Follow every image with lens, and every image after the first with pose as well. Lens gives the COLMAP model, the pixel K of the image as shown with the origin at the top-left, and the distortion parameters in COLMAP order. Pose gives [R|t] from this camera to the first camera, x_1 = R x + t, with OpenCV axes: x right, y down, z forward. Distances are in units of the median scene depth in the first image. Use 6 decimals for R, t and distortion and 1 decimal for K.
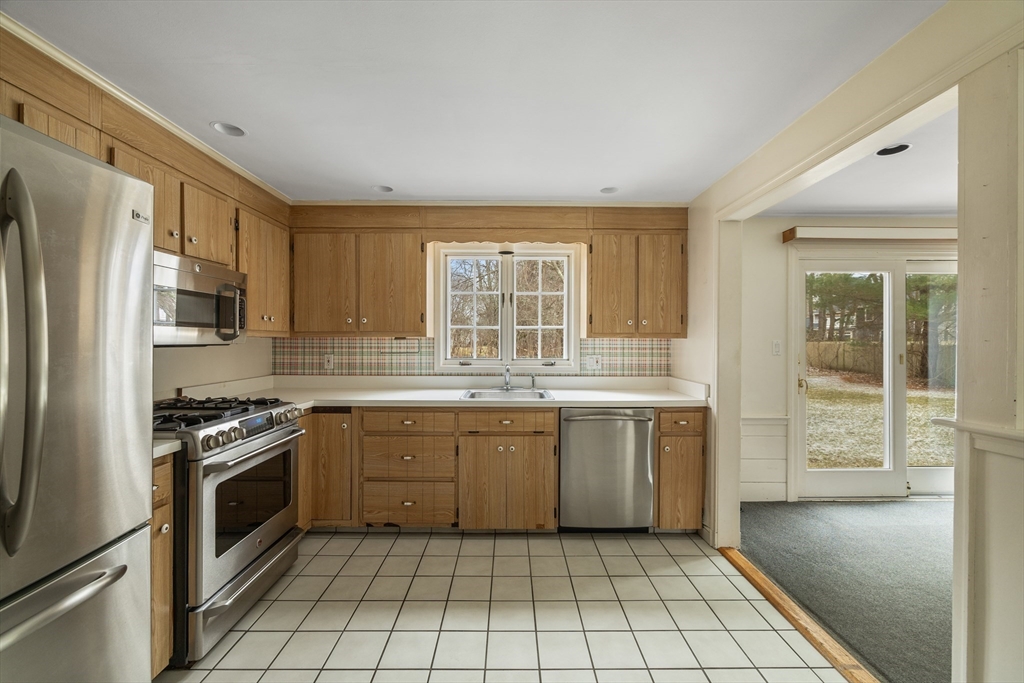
lens RADIAL K [[409.4, 0, 512.7], [0, 409.4, 342.6], [0, 0, 1]] dist [-0.002151, -0.000102]
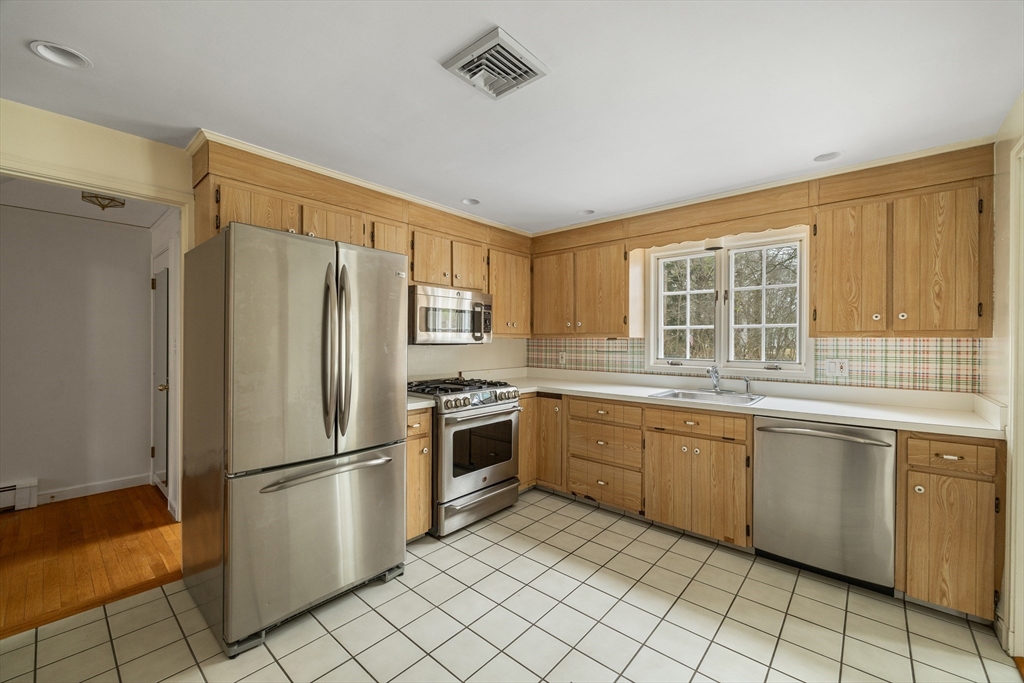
lens RADIAL K [[410.7, 0, 513.9], [0, 410.7, 342.5], [0, 0, 1]] dist [-0.000758, 0.000159]
pose [[0.751466, 0.002685, -0.659766, 0.311466], [-0.003488, 0.999994, 0.000096, 0.000677], [0.659763, 0.002229, 0.751471, -0.027718]]
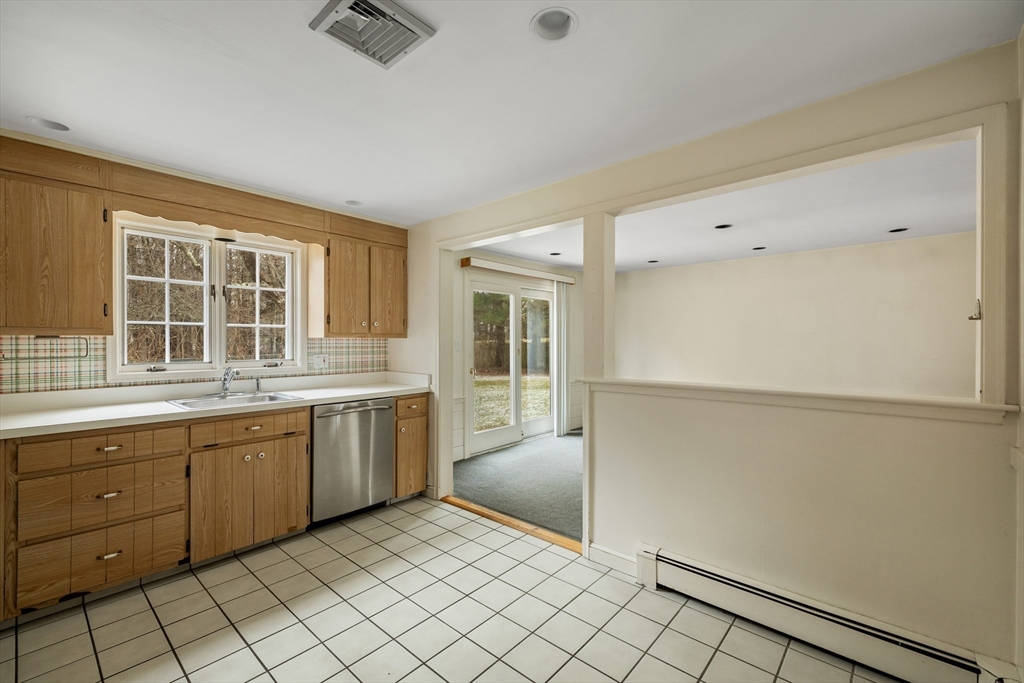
lens RADIAL K [[433.3, 0, 512.0], [0, 433.3, 341.5], [0, 0, 1]] dist [0.009506, 0.000144]
pose [[0.669355, -0.003778, 0.742933, -0.350883], [0.003144, 0.999993, 0.002253, -0.002643], [-0.742936, 0.000828, 0.669362, -0.093217]]
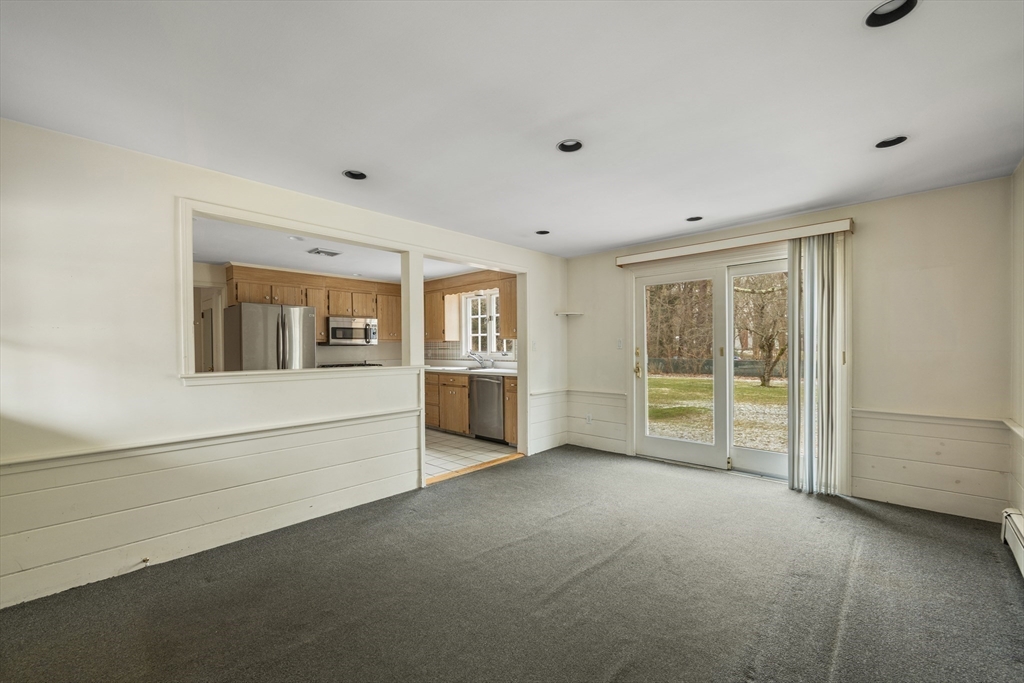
lens RADIAL K [[414.5, 0, 511.6], [0, 414.5, 345.9], [0, 0, 1]] dist [-0.000513, 0.000130]
pose [[0.729098, -0.009980, -0.684337, 1.651358], [0.008804, 0.999948, -0.005203, 0.030001], [0.684353, -0.002232, 0.729148, -0.350583]]
